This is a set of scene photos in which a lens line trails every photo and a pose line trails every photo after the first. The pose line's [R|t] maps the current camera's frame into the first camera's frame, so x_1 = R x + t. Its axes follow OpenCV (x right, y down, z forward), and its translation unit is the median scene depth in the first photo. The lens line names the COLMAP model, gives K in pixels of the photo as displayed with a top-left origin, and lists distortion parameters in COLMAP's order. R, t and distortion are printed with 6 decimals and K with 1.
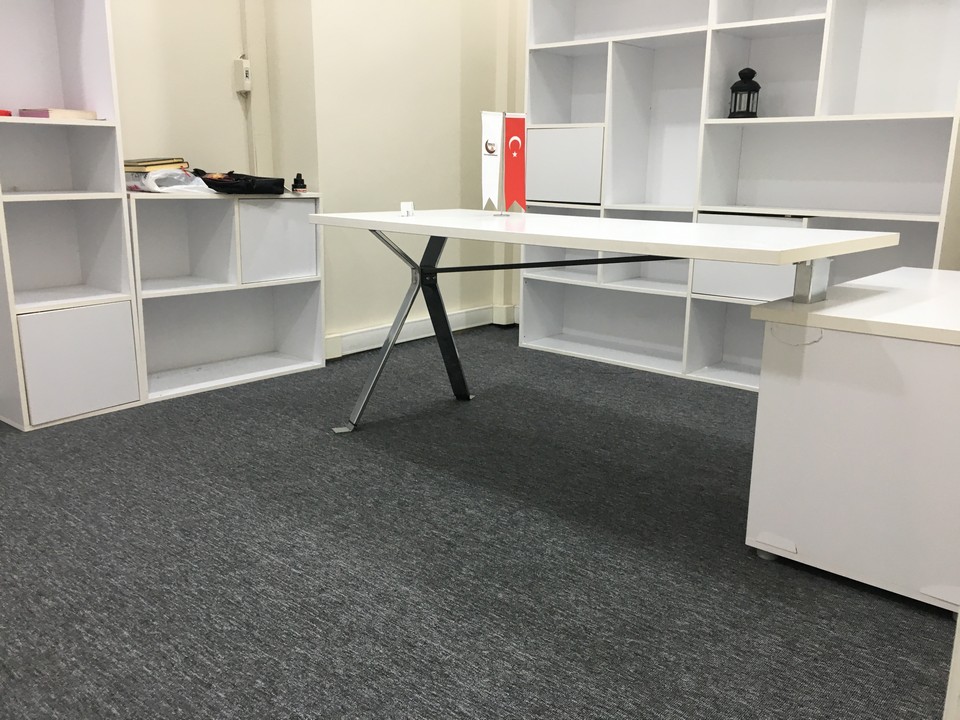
lens RADIAL K [[817.6, 0, 481.6], [0, 817.6, 362.3], [0, 0, 1]] dist [0.074082, -0.094898]
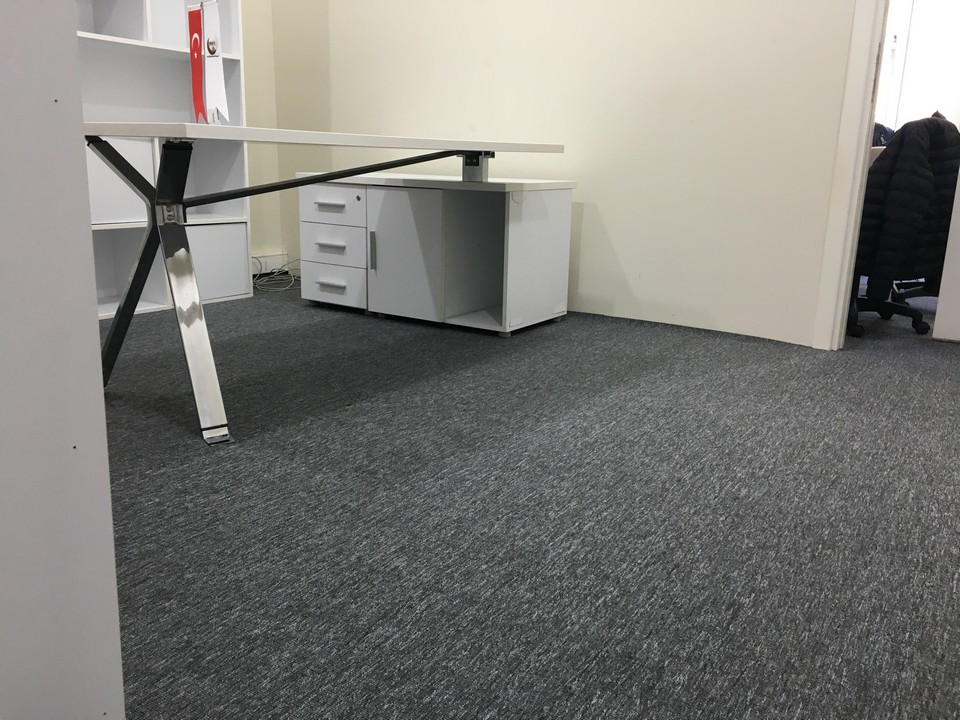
lens RADIAL K [[817.6, 0, 481.6], [0, 817.6, 362.3], [0, 0, 1]] dist [0.074082, -0.094898]
pose [[-0.144863, -0.258453, 0.955101, -1.124887], [0.200005, 0.937708, 0.284081, -0.177263], [-0.969027, 0.232178, -0.084147, 1.083196]]
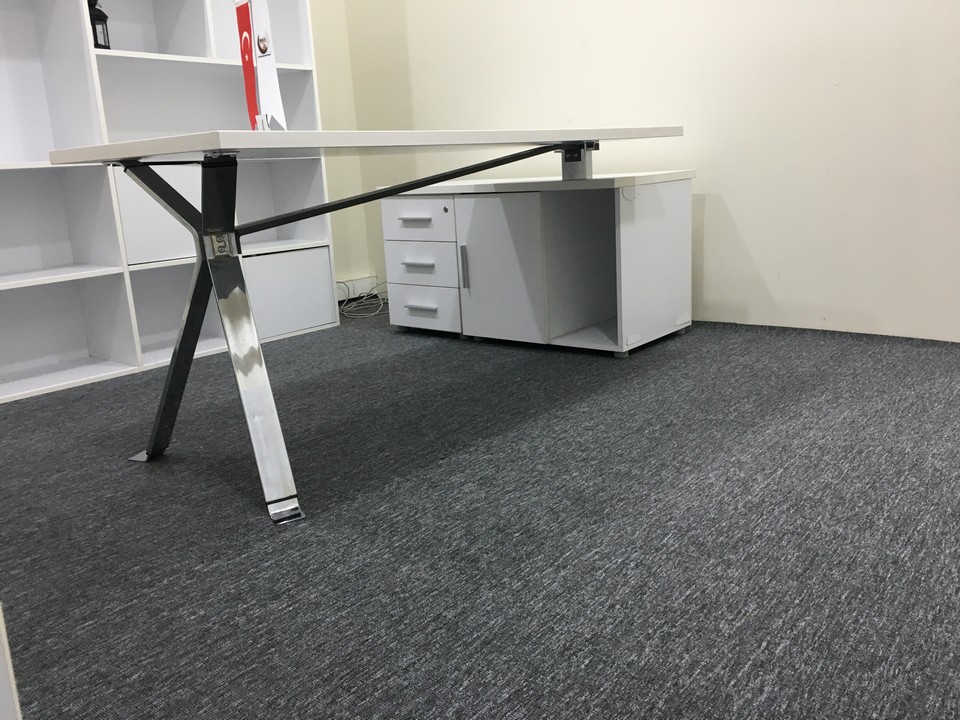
lens RADIAL K [[817.6, 0, 481.6], [0, 817.6, 362.3], [0, 0, 1]] dist [0.074082, -0.094898]
pose [[-0.038979, -0.245520, 0.968608, -0.925938], [0.283186, 0.926888, 0.246341, -0.158087], [-0.958273, 0.283898, 0.033398, 1.074790]]
